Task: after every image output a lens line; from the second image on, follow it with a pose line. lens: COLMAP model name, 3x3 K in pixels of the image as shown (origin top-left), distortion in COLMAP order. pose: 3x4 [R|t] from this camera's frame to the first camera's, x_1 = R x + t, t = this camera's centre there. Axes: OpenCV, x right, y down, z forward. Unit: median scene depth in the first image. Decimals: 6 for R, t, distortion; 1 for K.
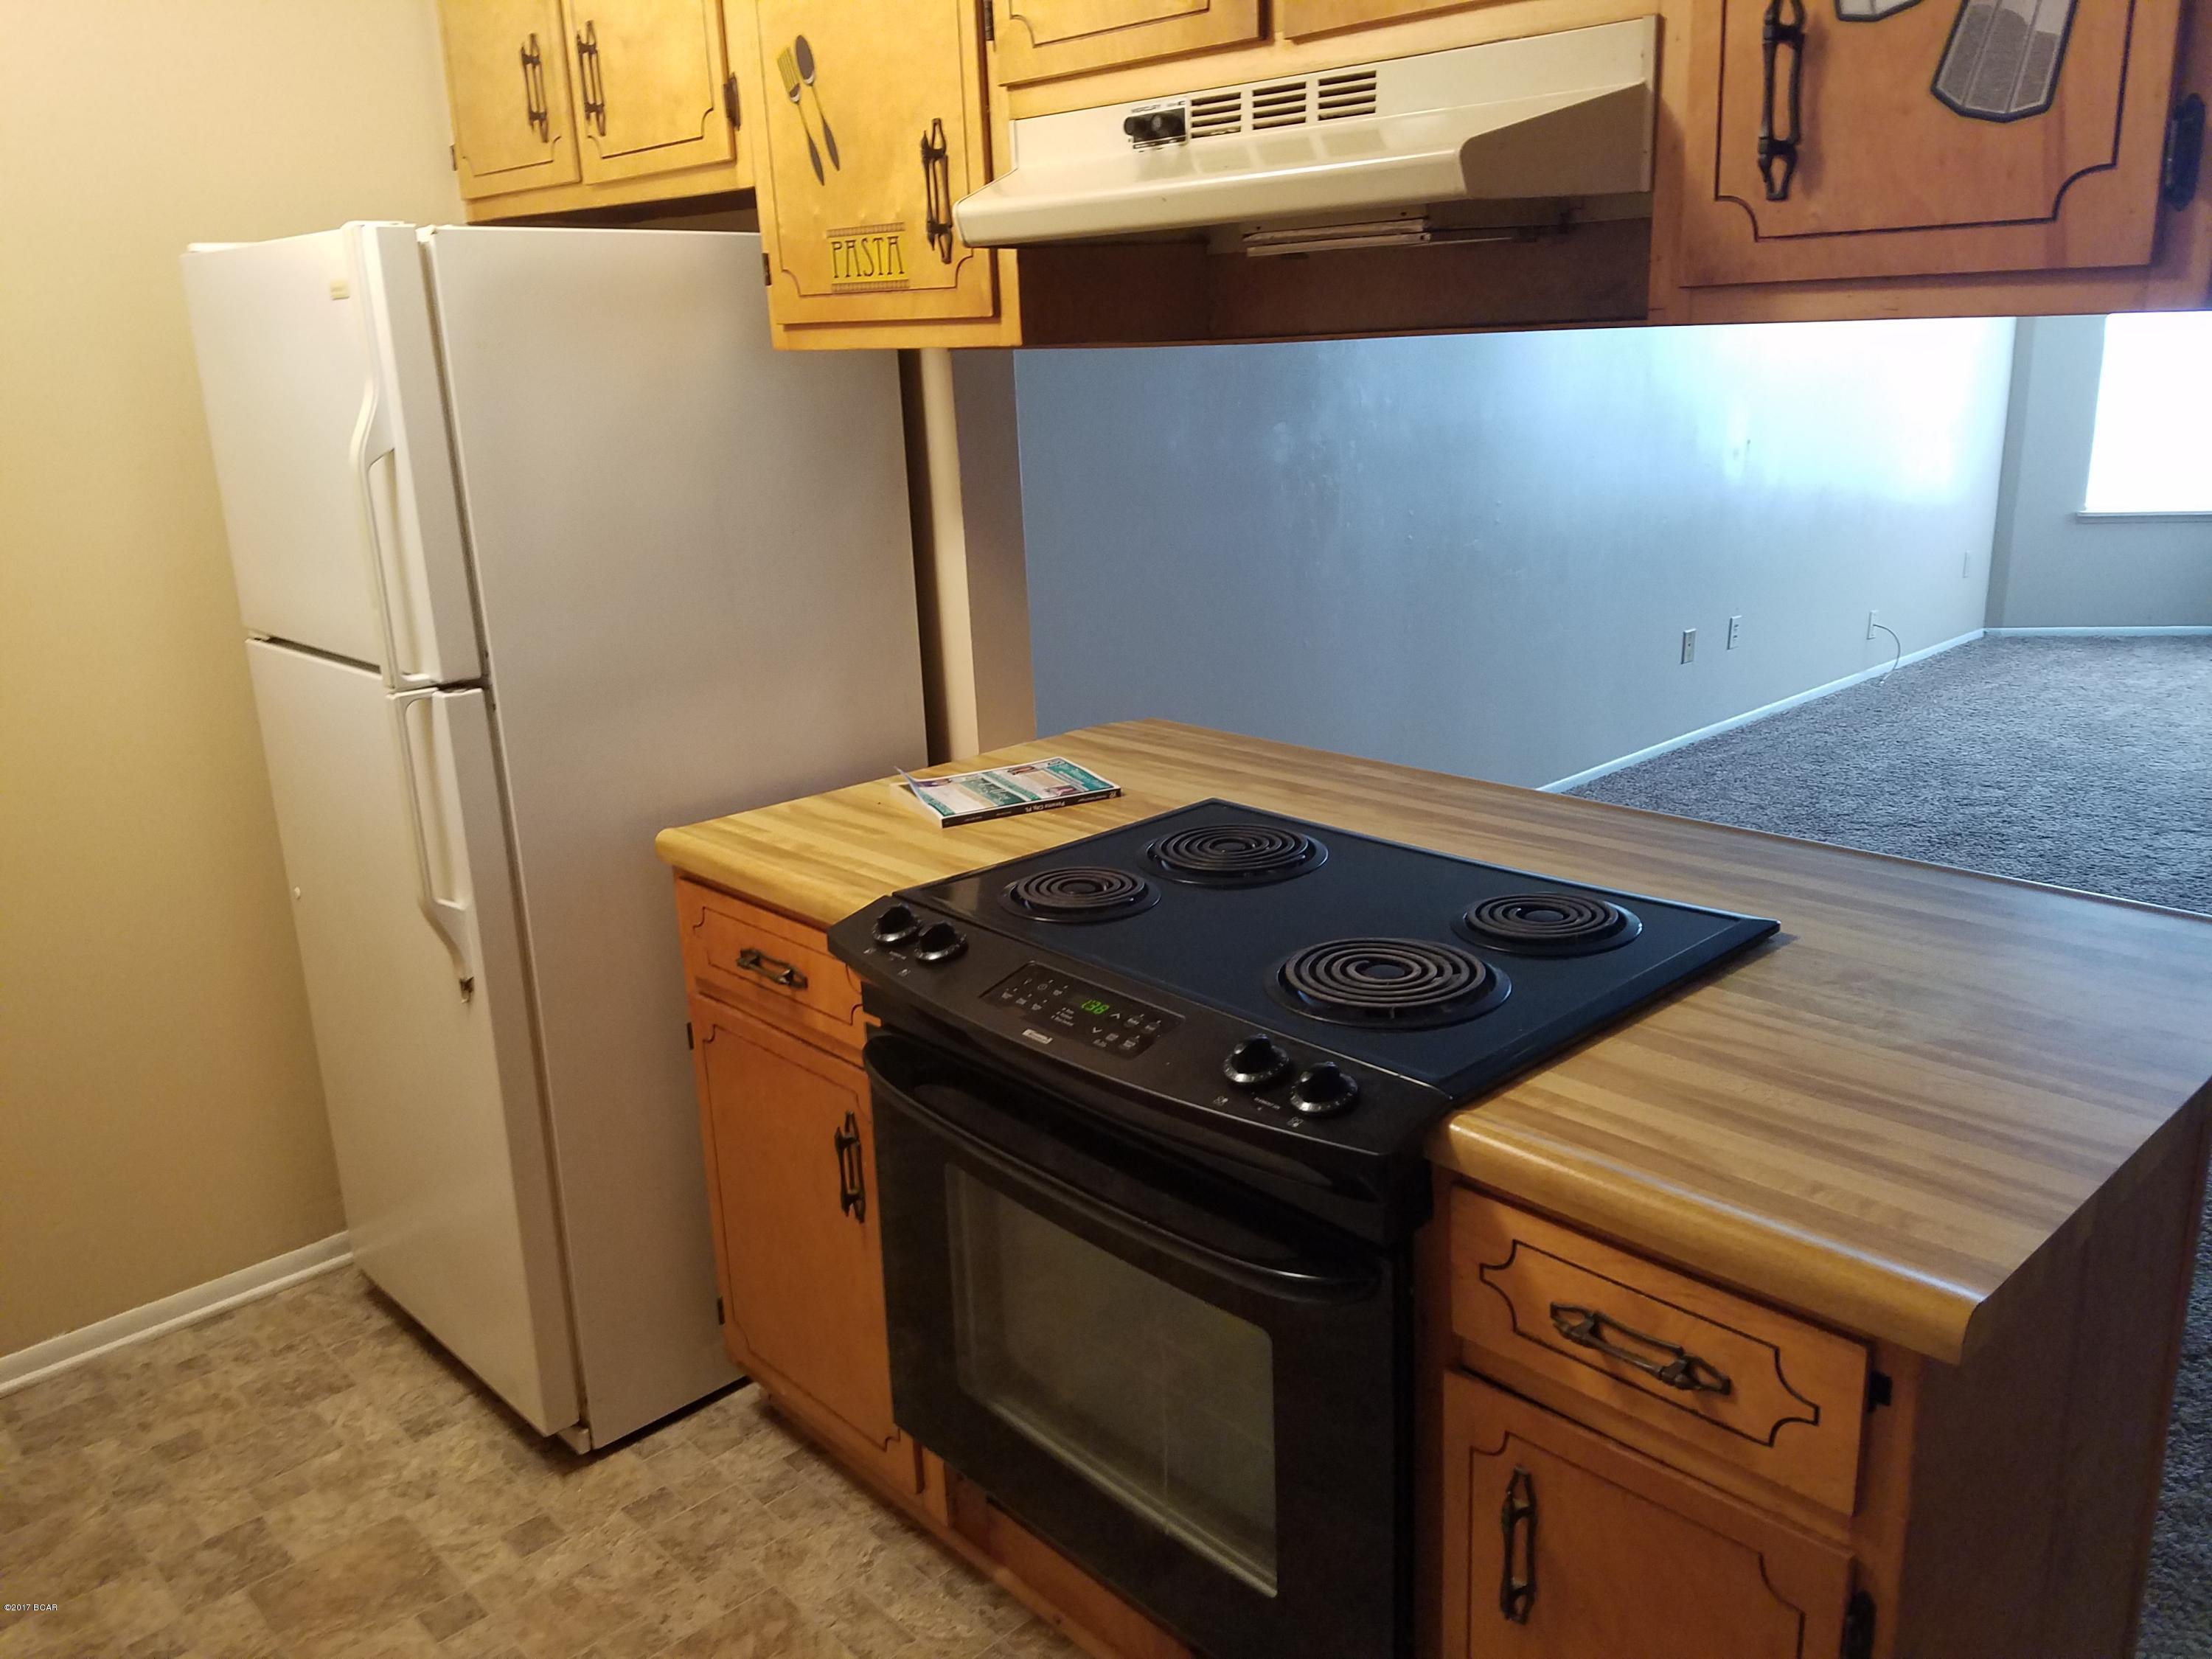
lens RADIAL K [[1728.9, 0, 1106.0], [0, 1728.9, 829.5], [0, 0, 1]] dist [0.003504, -0.011435]
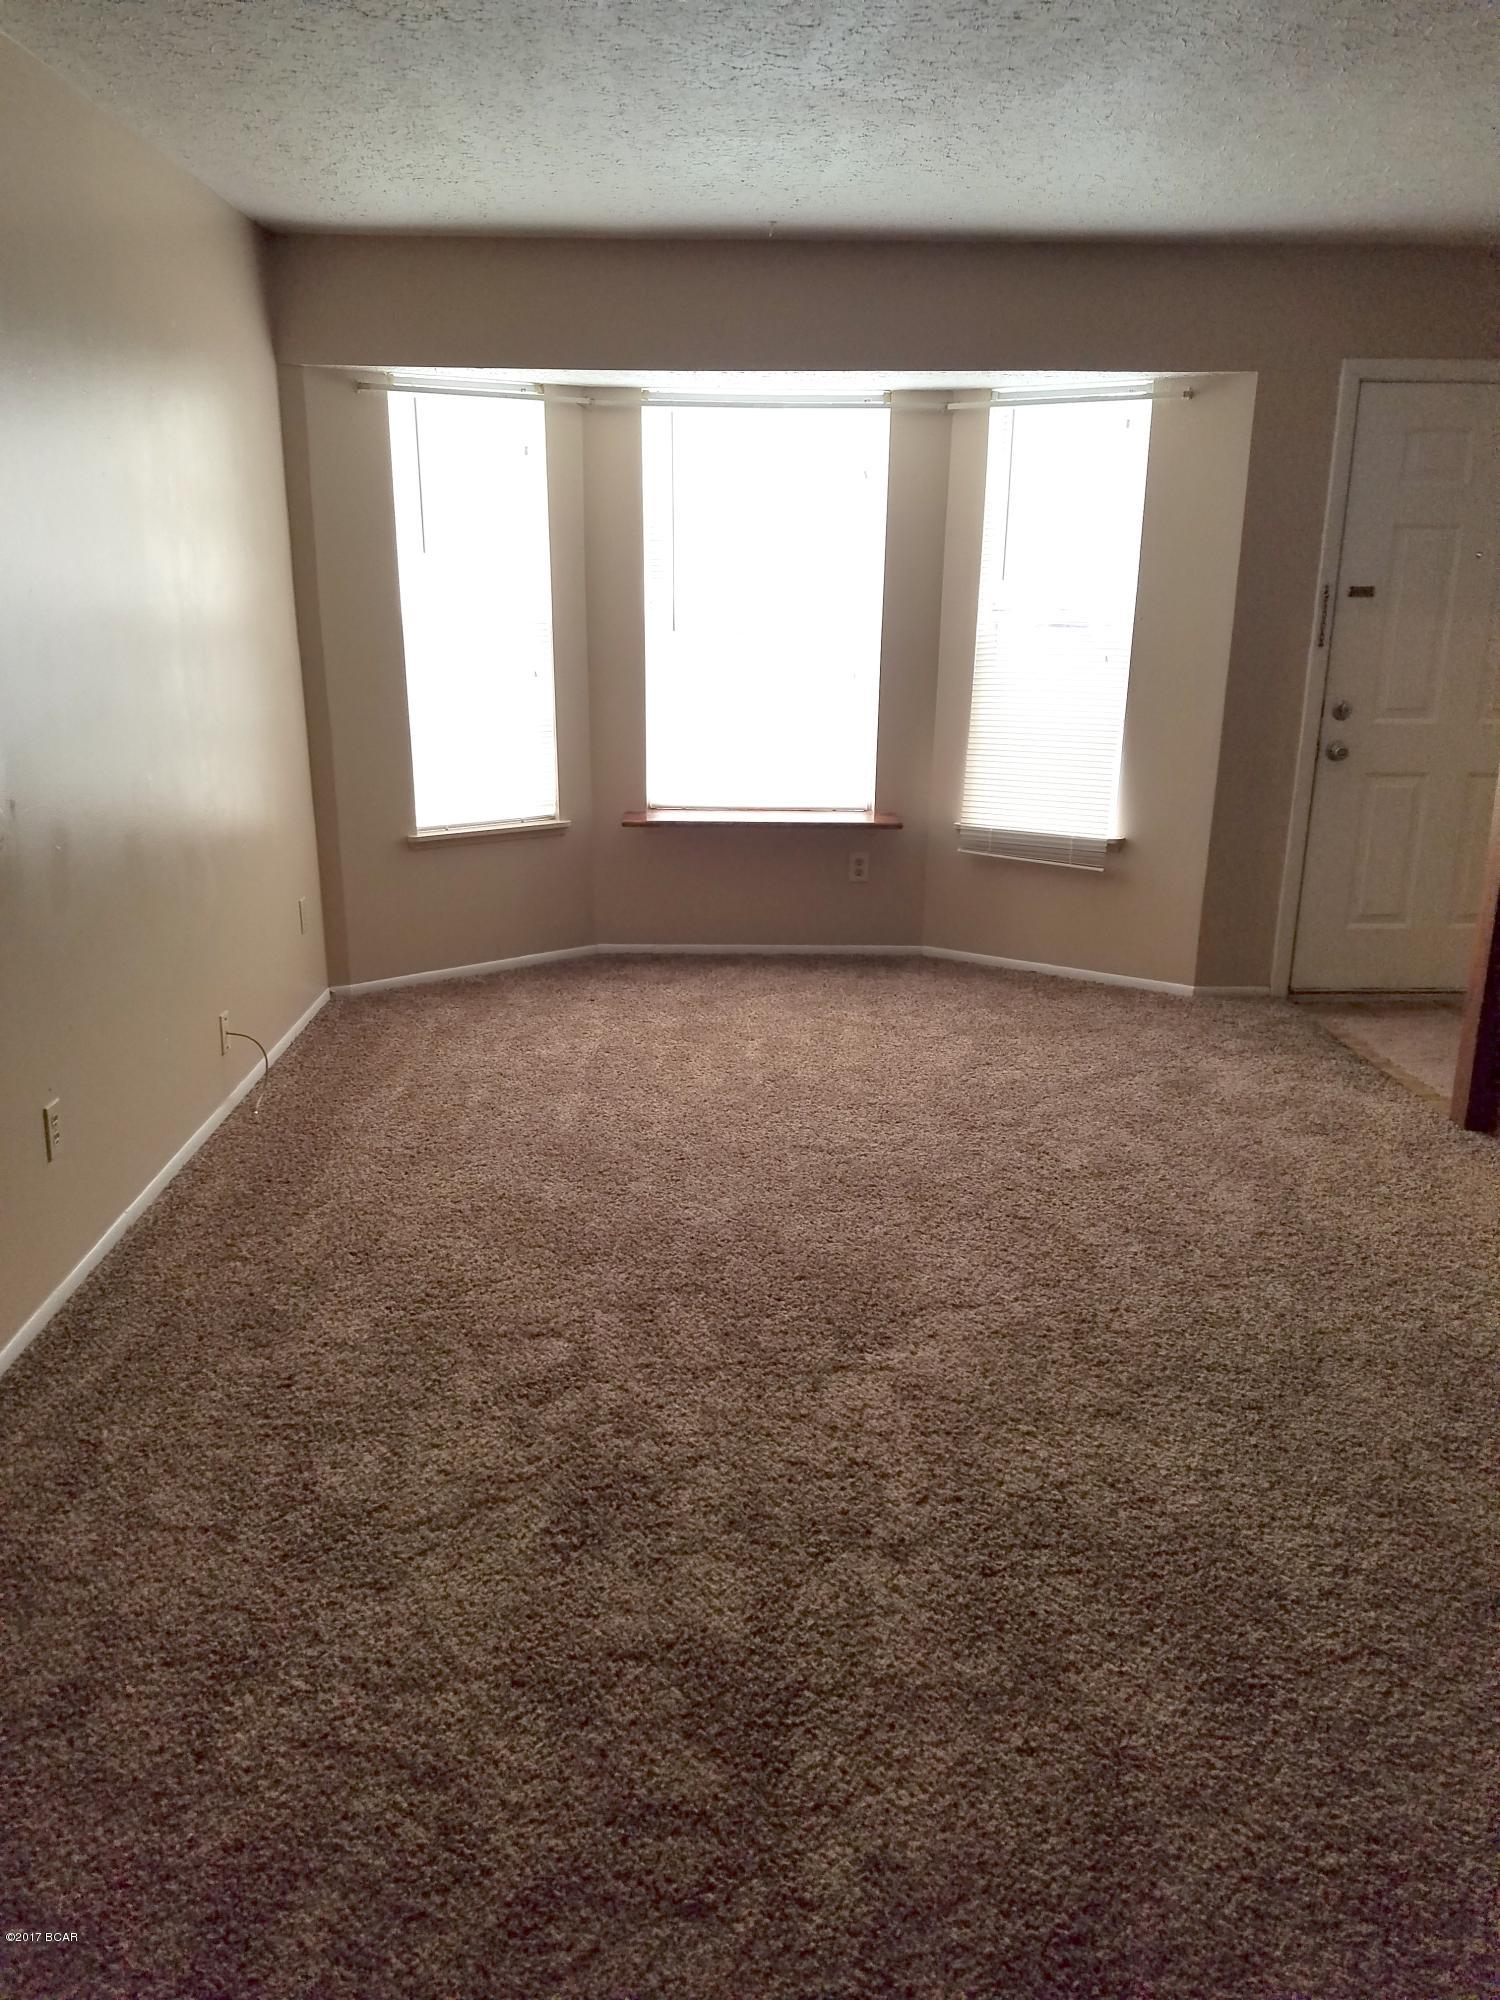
lens RADIAL K [[1563.2, 0, 777.1], [0, 1563.2, 1000.0], [0, 0, 1]] dist [0.003504, -0.011435]
pose [[0.654012, -0.154507, 0.740537, 0.123511], [0.175062, 0.983259, 0.050541, -0.120440], [-0.735949, 0.096586, 0.670112, 0.407543]]
